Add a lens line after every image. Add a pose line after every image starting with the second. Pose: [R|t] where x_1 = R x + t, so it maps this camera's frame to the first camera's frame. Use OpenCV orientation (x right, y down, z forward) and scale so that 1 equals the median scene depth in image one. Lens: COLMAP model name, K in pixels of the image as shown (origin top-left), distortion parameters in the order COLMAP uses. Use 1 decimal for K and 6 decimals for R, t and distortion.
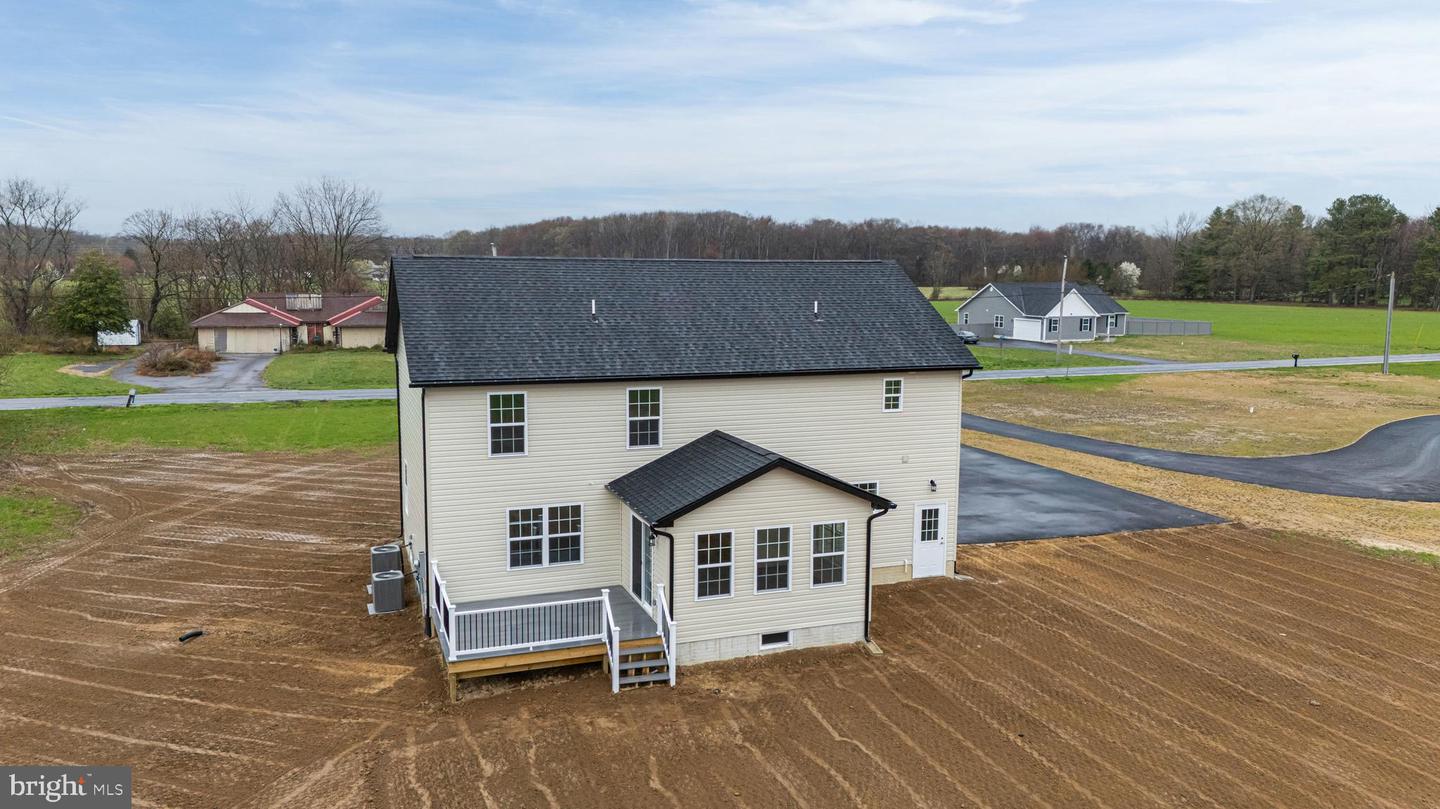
lens RADIAL K [[1051.2, 0, 723.5], [0, 1051.2, 405.8], [0, 0, 1]] dist [0.080213, -0.072278]
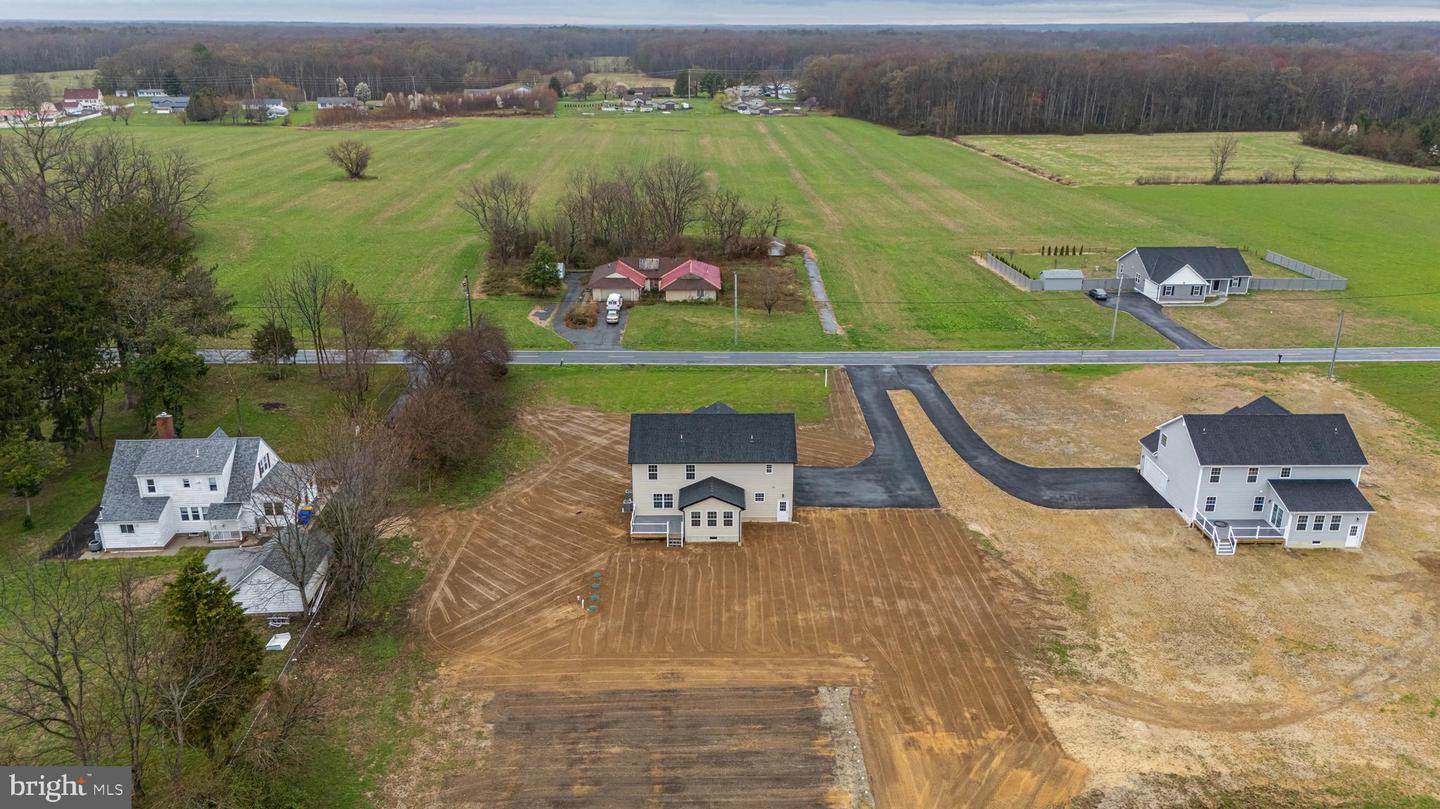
lens RADIAL K [[1051.2, 0, 721.3], [0, 1051.2, 398.5], [0, 0, 1]] dist [0.080213, -0.072278]
pose [[0.938512, 0.107184, -0.328186, 1.172366], [-0.038761, 0.977290, 0.208332, -0.985246], [0.343063, -0.182801, 0.921353, -2.222386]]
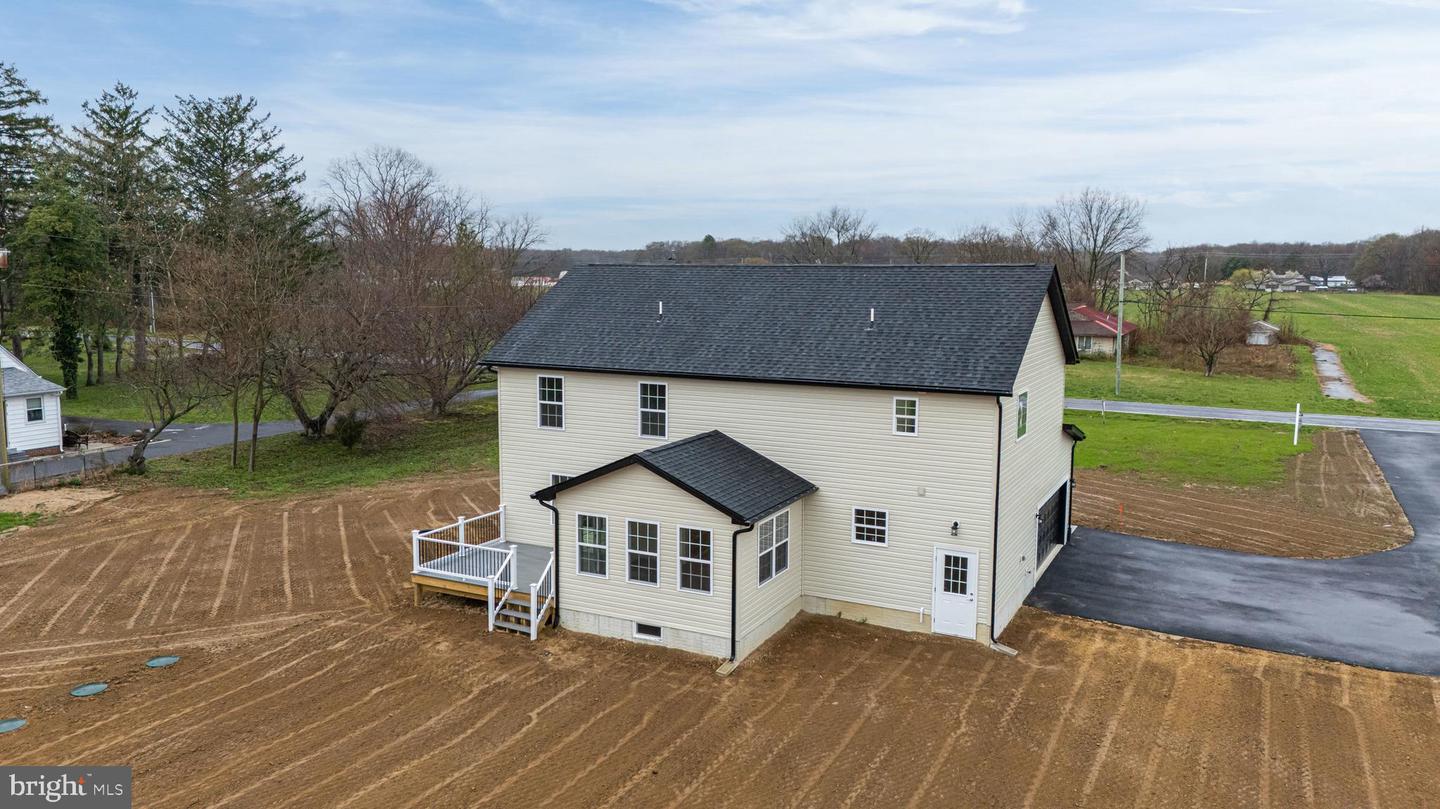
lens RADIAL K [[1051.2, 0, 725.0], [0, 1051.2, 400.9], [0, 0, 1]] dist [0.080213, -0.072278]
pose [[0.678938, 0.088618, -0.728828, 0.764389], [-0.099352, 0.994647, 0.028387, -0.036196], [0.727442, 0.053137, 0.684109, 0.308932]]
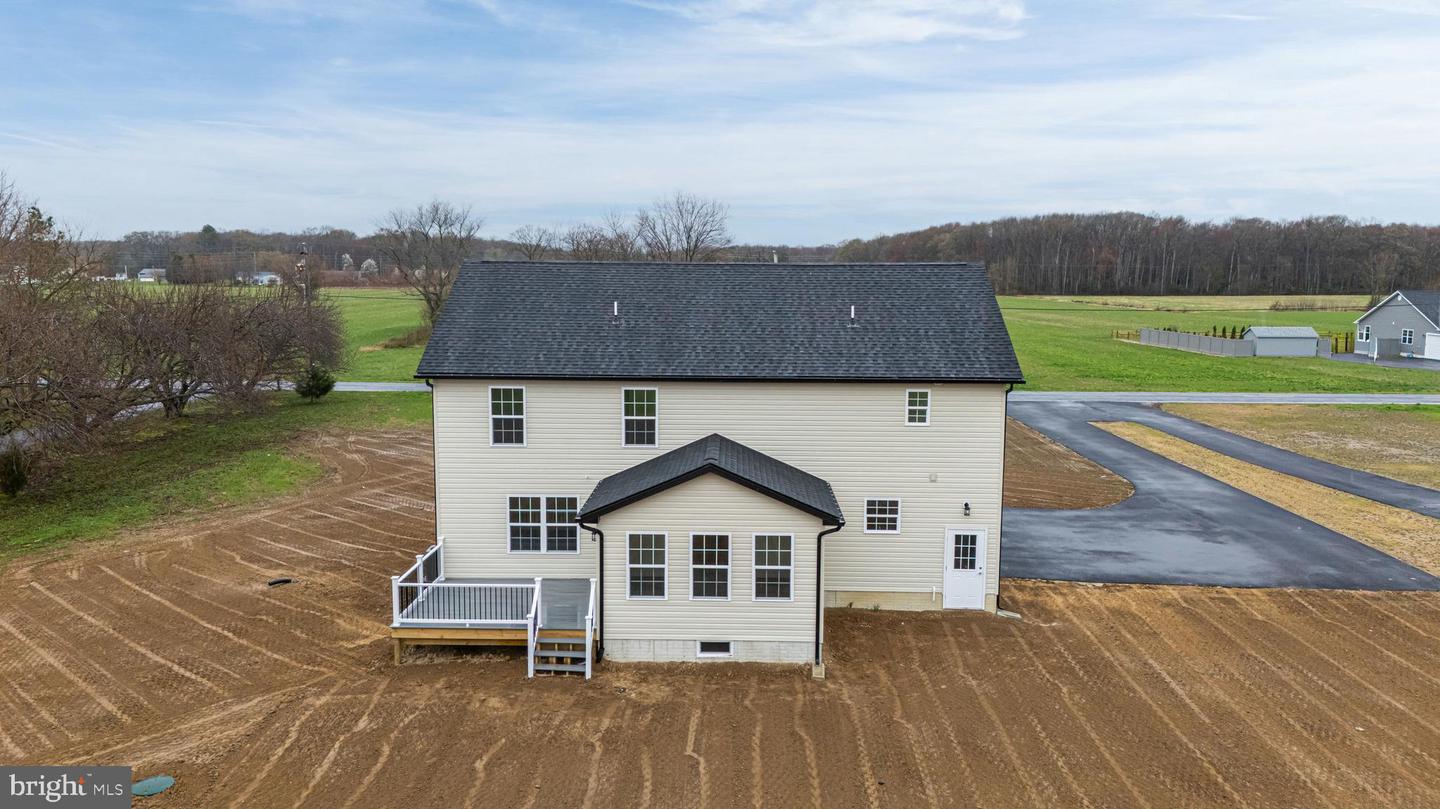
lens RADIAL K [[1051.2, 0, 723.7], [0, 1051.2, 406.3], [0, 0, 1]] dist [0.080213, -0.072278]
pose [[0.929433, 0.046304, -0.366075, 0.372429], [-0.048504, 0.998818, 0.003189, -0.006522], [0.365790, 0.014792, 0.930580, 0.079096]]
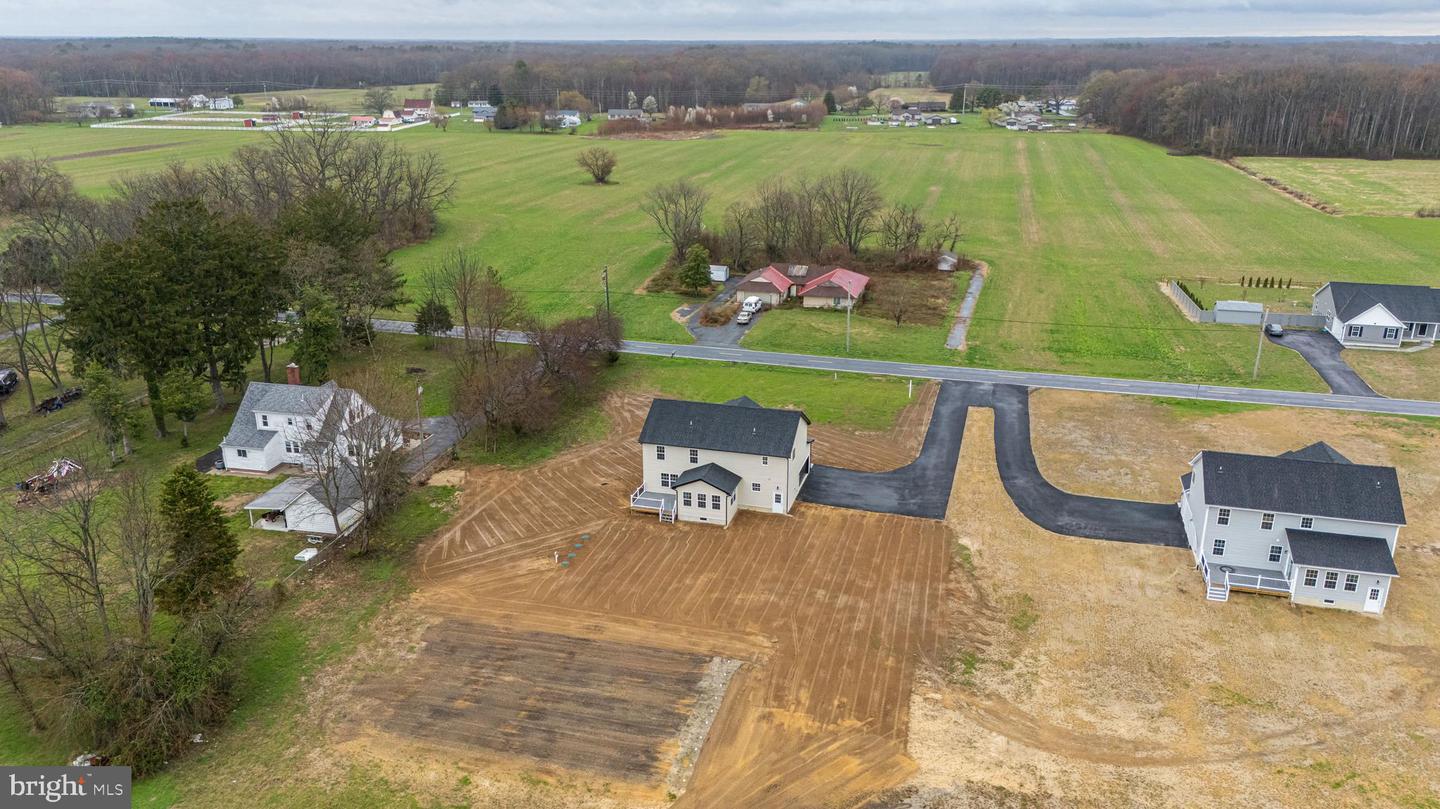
lens RADIAL K [[1051.2, 0, 722.6], [0, 1051.2, 395.0], [0, 0, 1]] dist [0.080213, -0.072278]
pose [[0.804045, 0.179912, -0.566696, 2.148958], [-0.071759, 0.975517, 0.207889, -1.015089], [0.590223, -0.126487, 0.797269, -1.978564]]
